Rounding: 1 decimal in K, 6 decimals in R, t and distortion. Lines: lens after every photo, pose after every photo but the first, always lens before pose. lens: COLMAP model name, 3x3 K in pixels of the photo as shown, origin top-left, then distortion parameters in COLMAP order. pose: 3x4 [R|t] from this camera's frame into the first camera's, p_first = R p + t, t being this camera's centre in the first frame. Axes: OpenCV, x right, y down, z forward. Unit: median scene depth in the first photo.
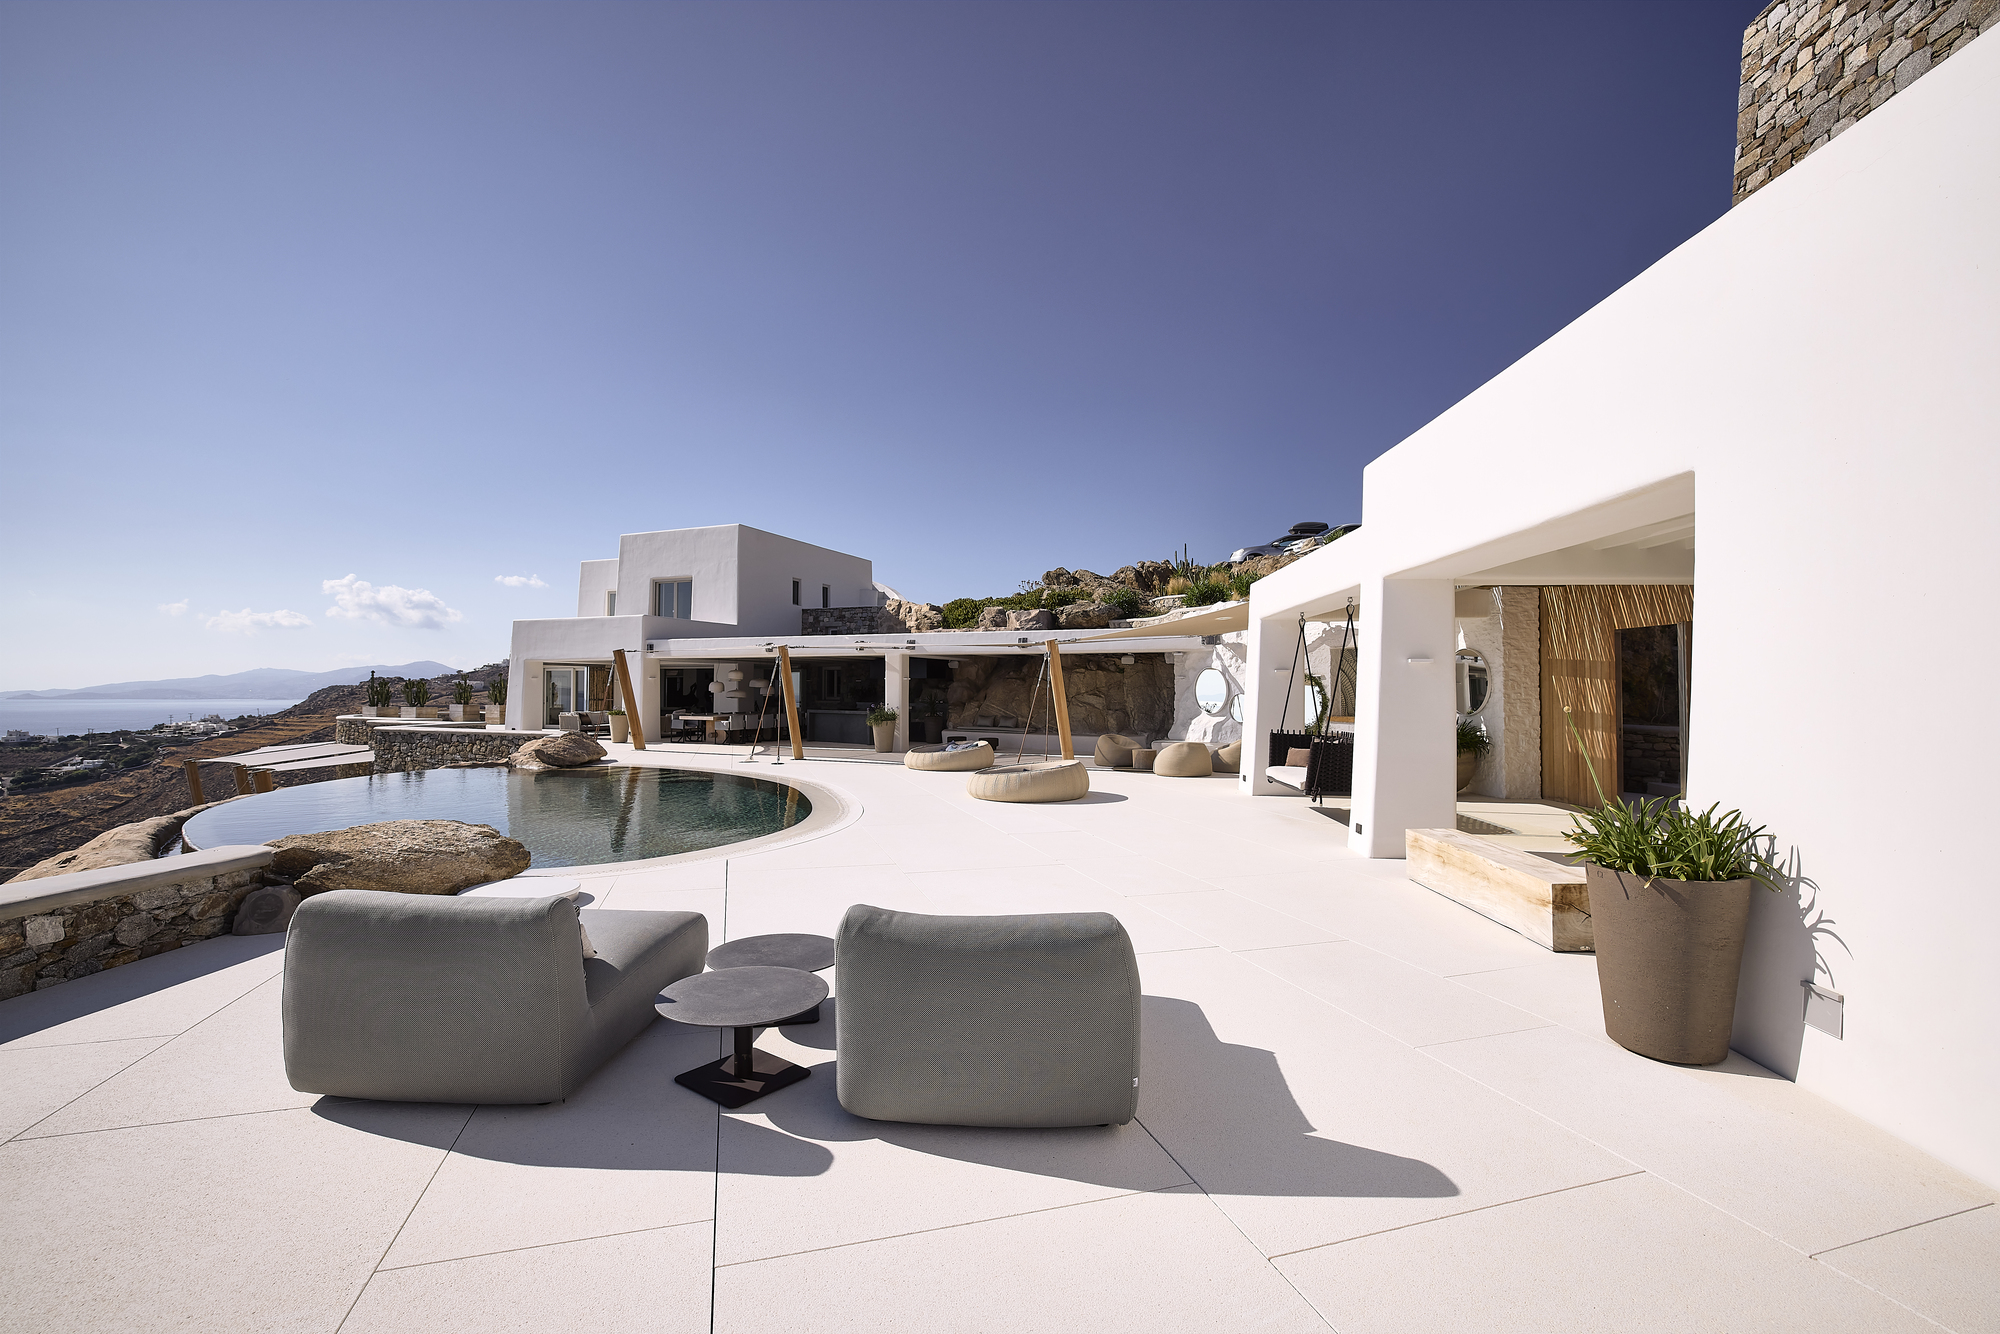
lens RADIAL K [[1149.2, 0, 1000.0], [0, 1149.2, 667.0], [0, 0, 1]] dist [0.000626, 0.000457]
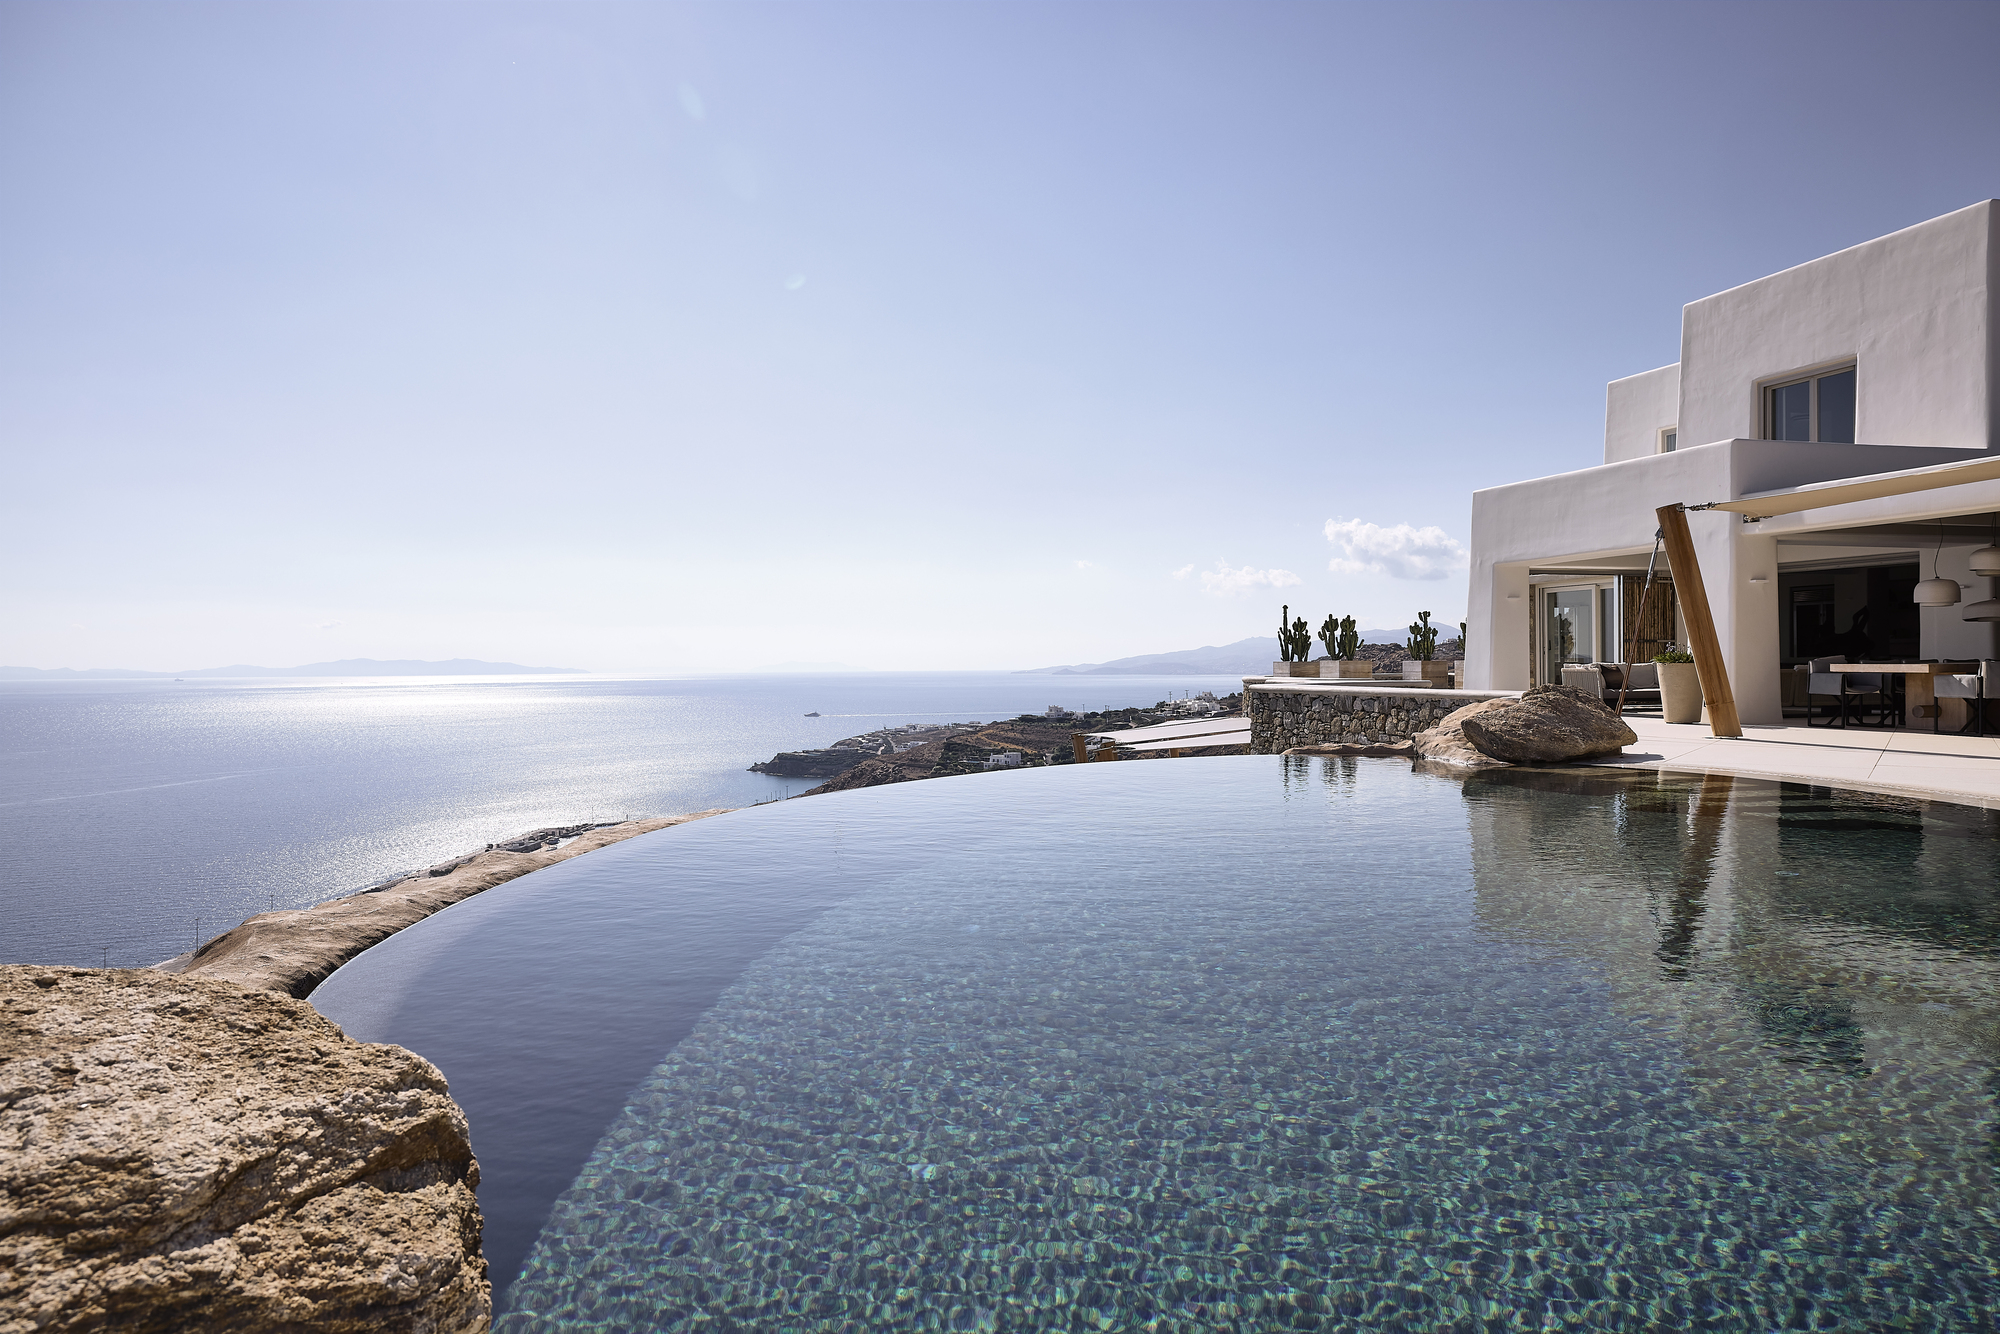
lens RADIAL K [[1168.8, 0, 1000.0], [0, 1168.8, 667.0], [0, 0, 1]] dist [-0.080717, 0.044219]
pose [[0.628416, -0.009866, -0.777815, -0.143765], [0.004309, 0.999948, -0.009202, 0.045621], [0.777866, 0.002431, 0.628426, 0.489657]]
